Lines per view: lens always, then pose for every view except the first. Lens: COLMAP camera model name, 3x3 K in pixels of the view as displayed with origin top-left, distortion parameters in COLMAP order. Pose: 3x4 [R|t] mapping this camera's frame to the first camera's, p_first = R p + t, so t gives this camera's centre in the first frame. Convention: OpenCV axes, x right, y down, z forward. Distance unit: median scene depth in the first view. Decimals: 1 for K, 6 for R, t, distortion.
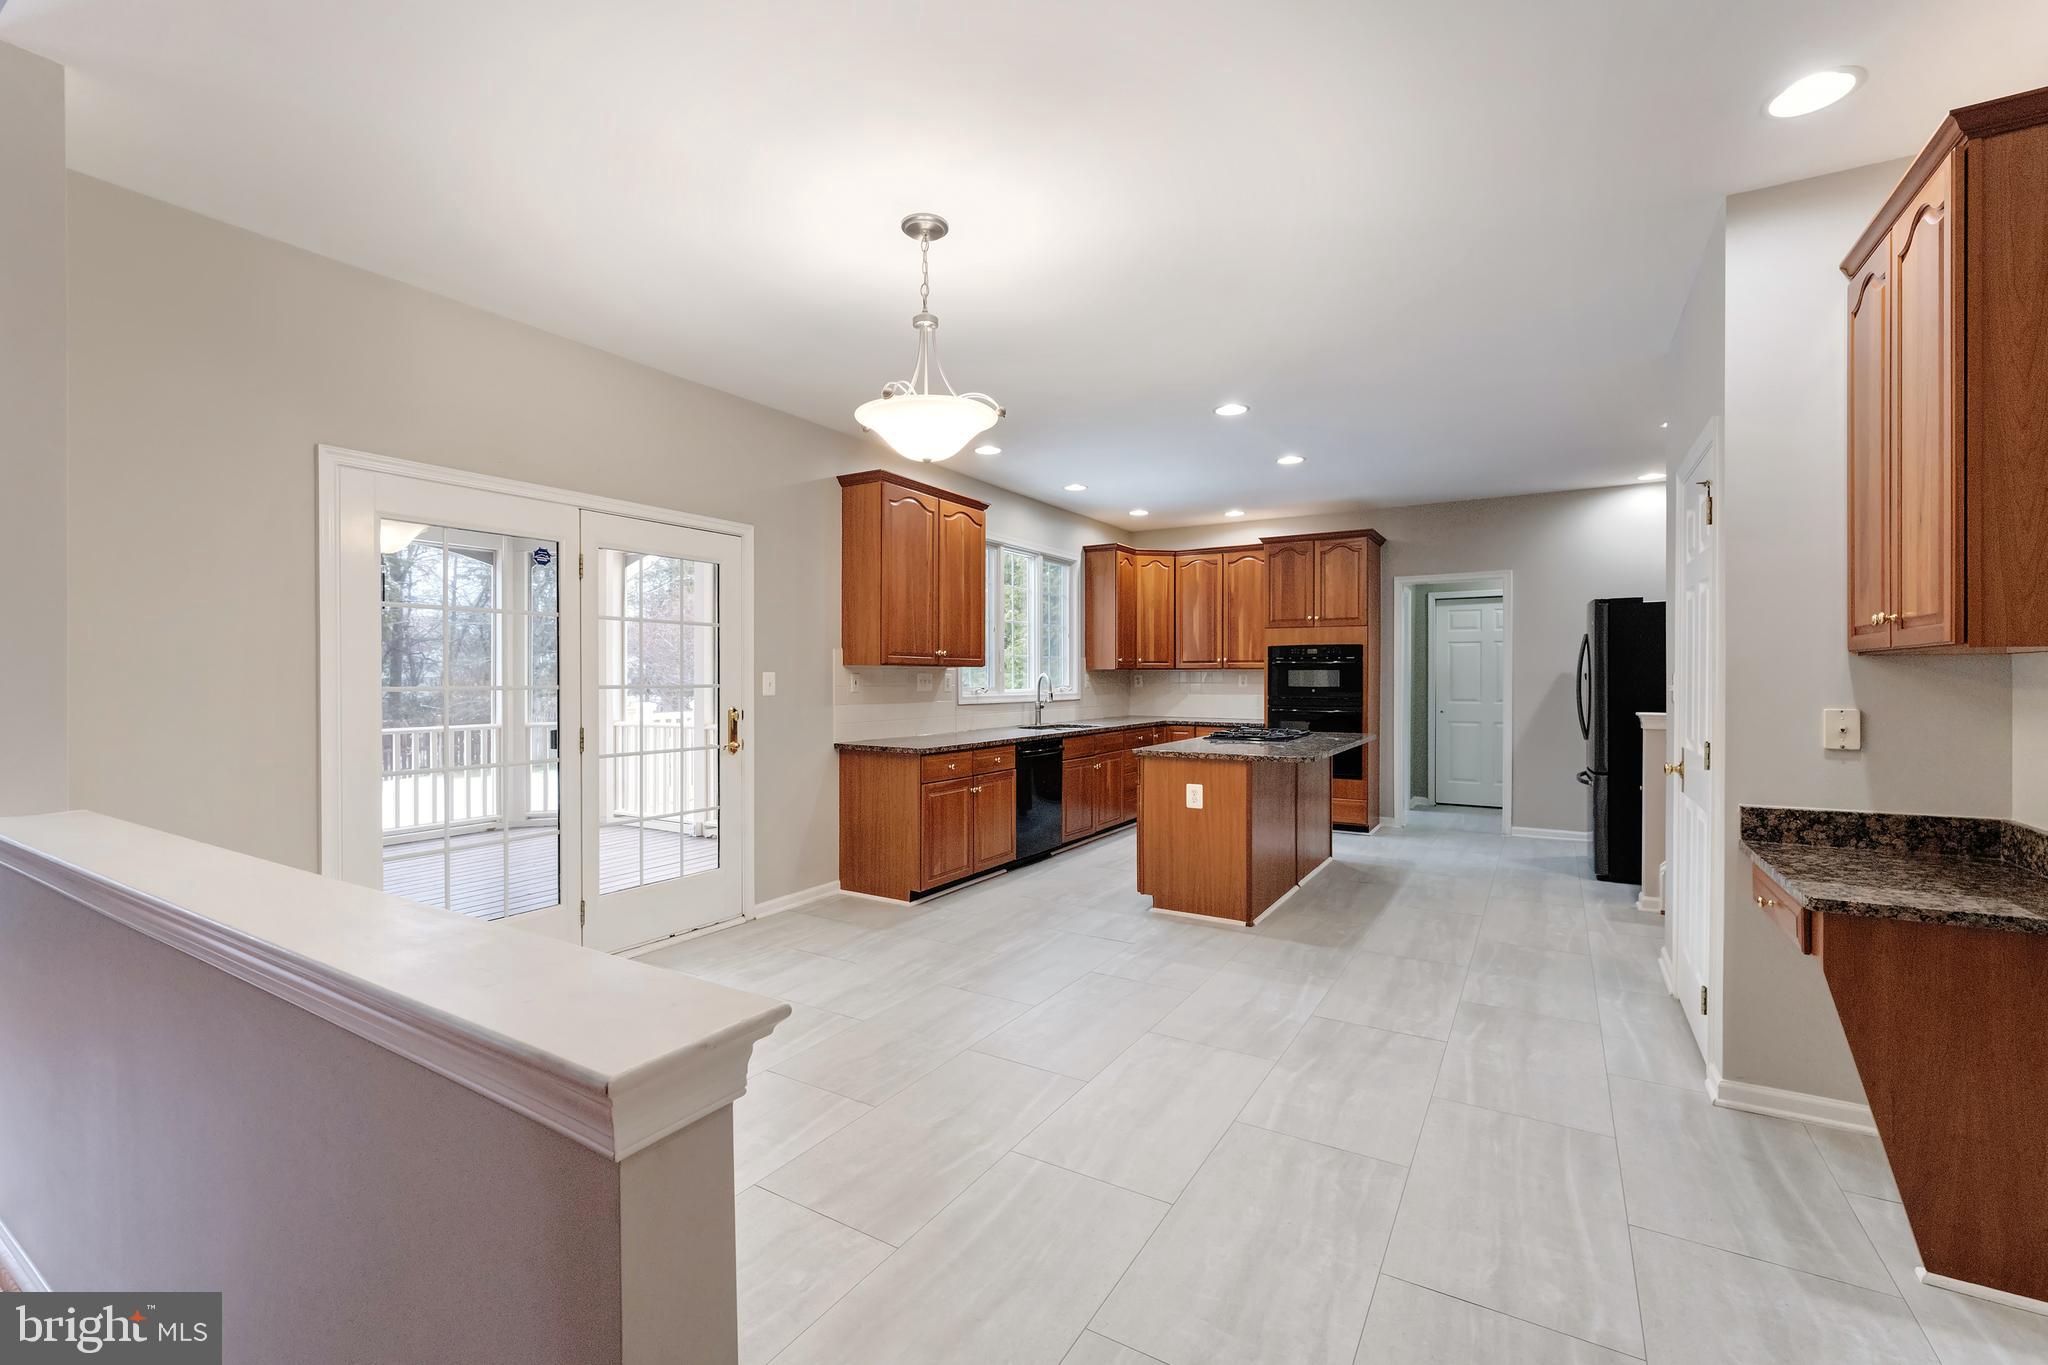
lens RADIAL K [[867.6, 0, 1033.3], [0, 867.6, 683.4], [0, 0, 1]] dist [-0.007316, 0.000417]
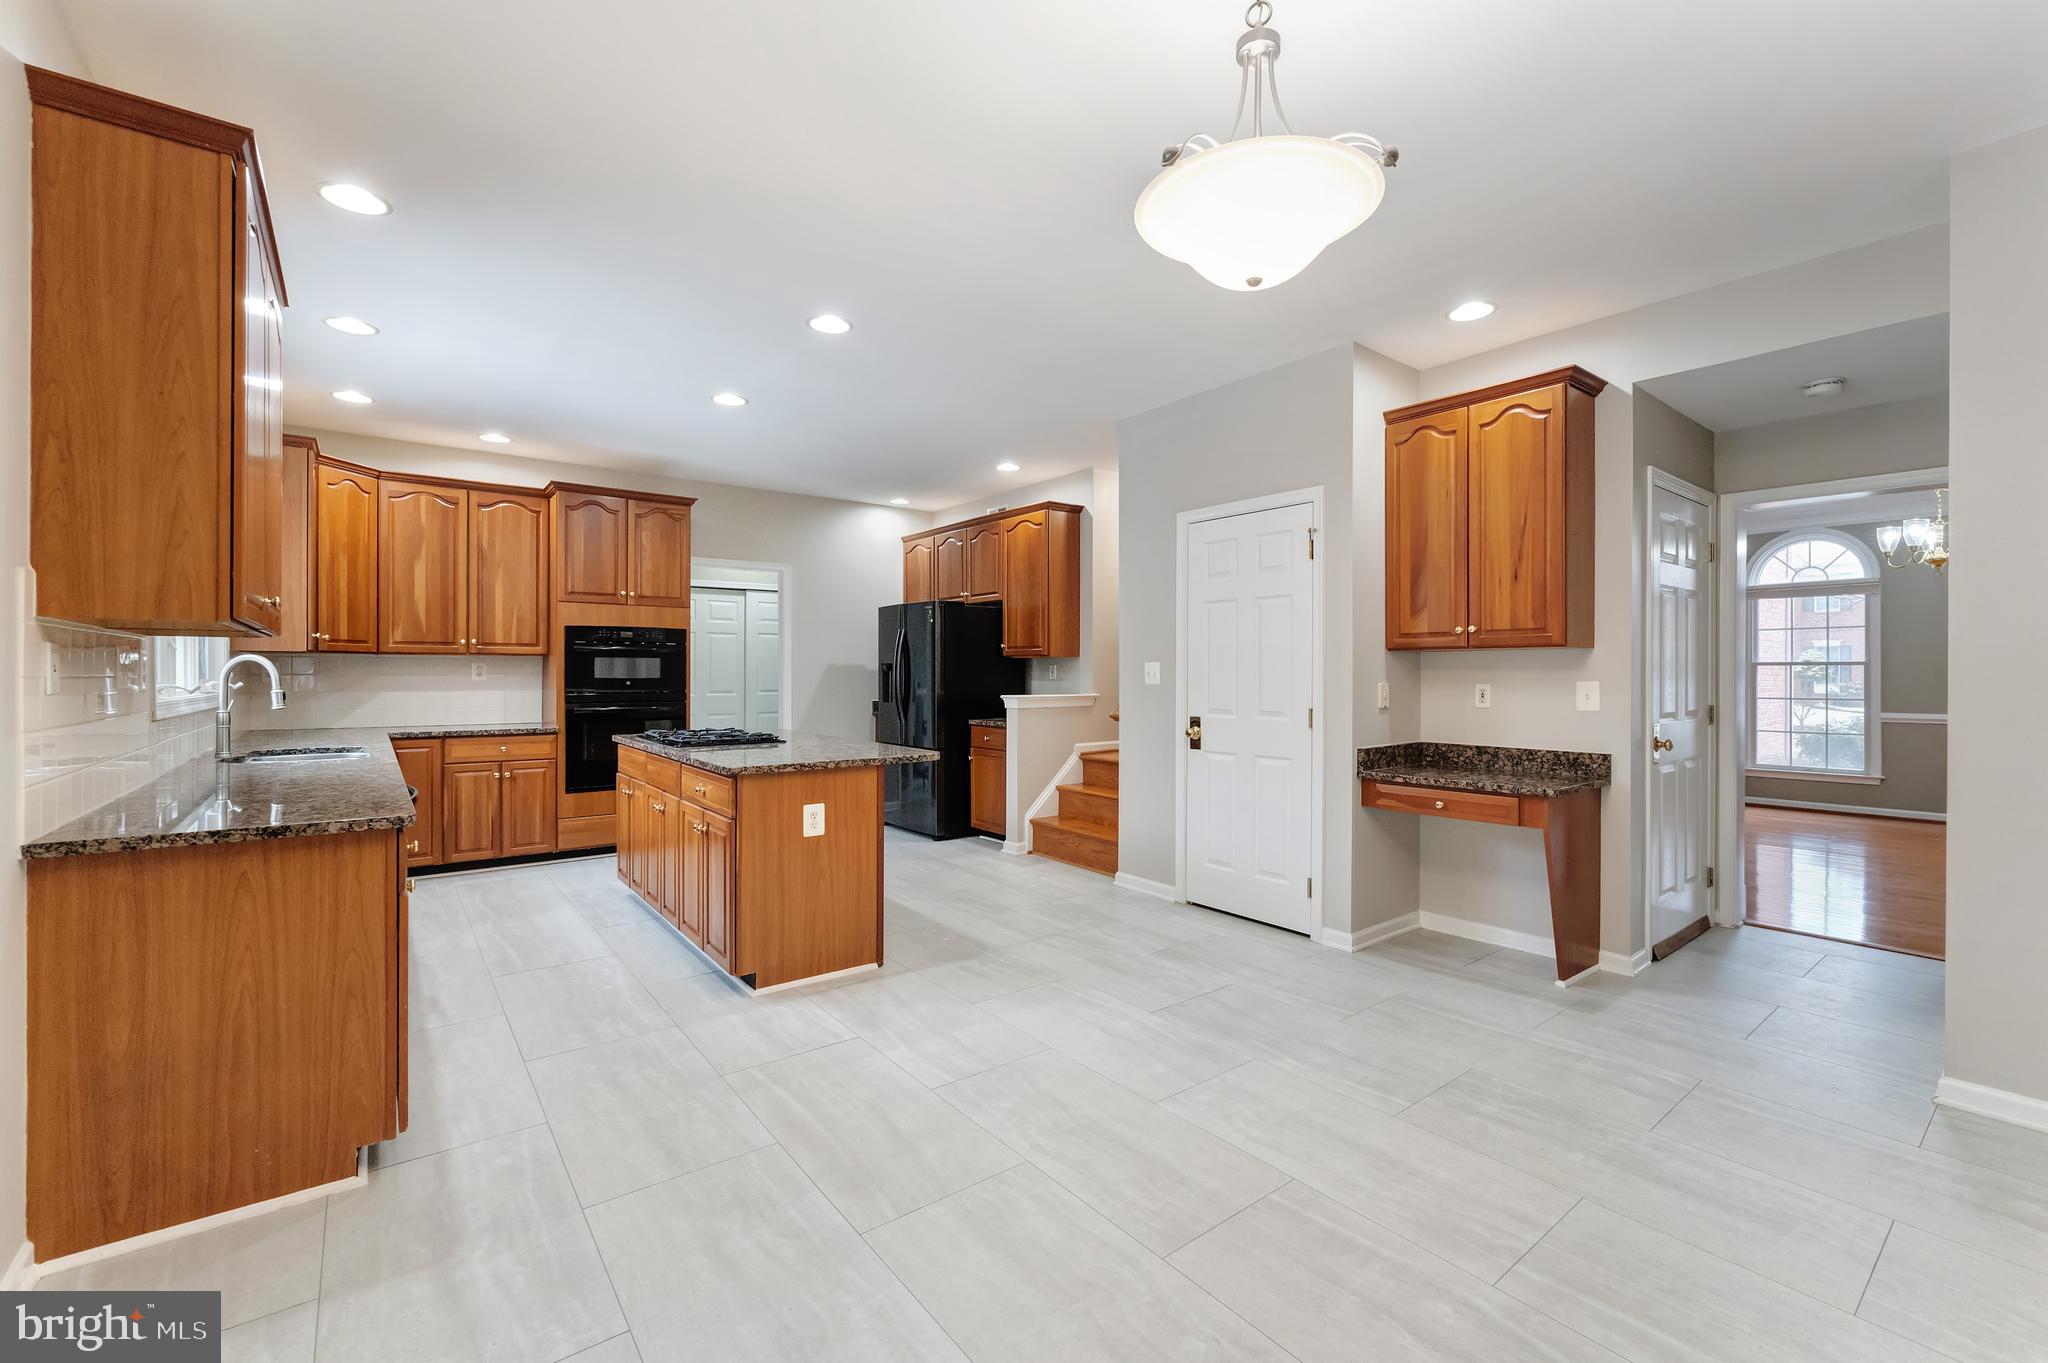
lens RADIAL K [[843.5, 0, 1012.3], [0, 843.5, 679.6], [0, 0, 1]] dist [-0.002017, 0.000003]
pose [[0.364930, -0.006475, 0.931013, -0.336105], [0.006260, 0.999970, 0.004501, 0.004420], [-0.931014, 0.004185, 0.364959, 0.443290]]
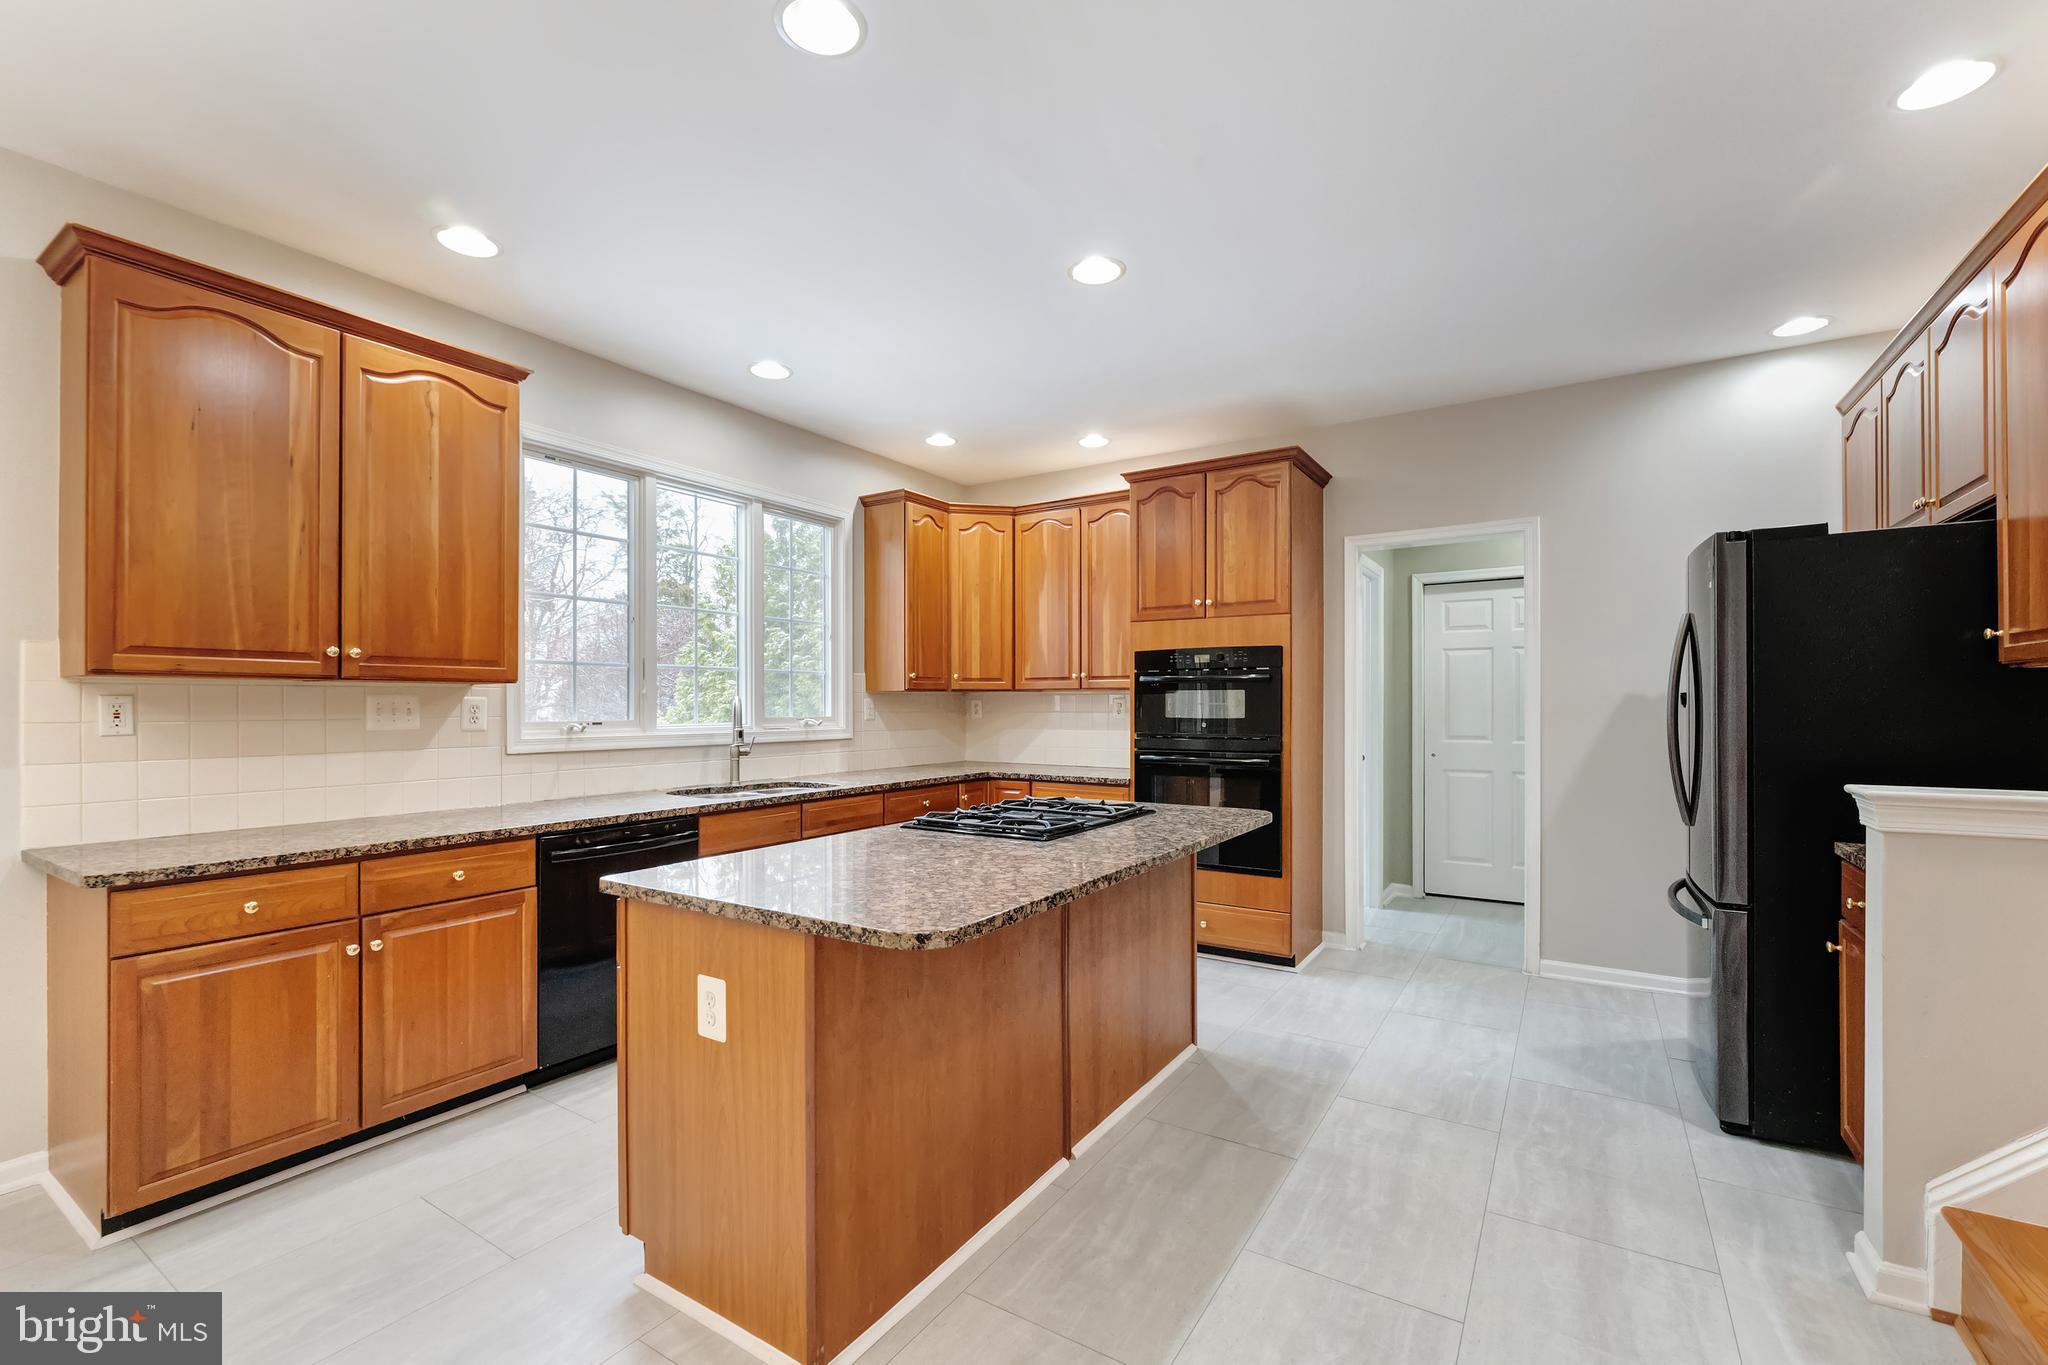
lens RADIAL K [[867.6, 0, 1050.4], [0, 867.6, 711.0], [0, 0, 1]] dist [-0.007316, 0.000417]
pose [[0.999956, -0.001302, -0.009239, 0.263852], [0.001302, 0.999999, -0.000067, -0.001791], [0.009239, 0.000055, 0.999957, 0.478061]]
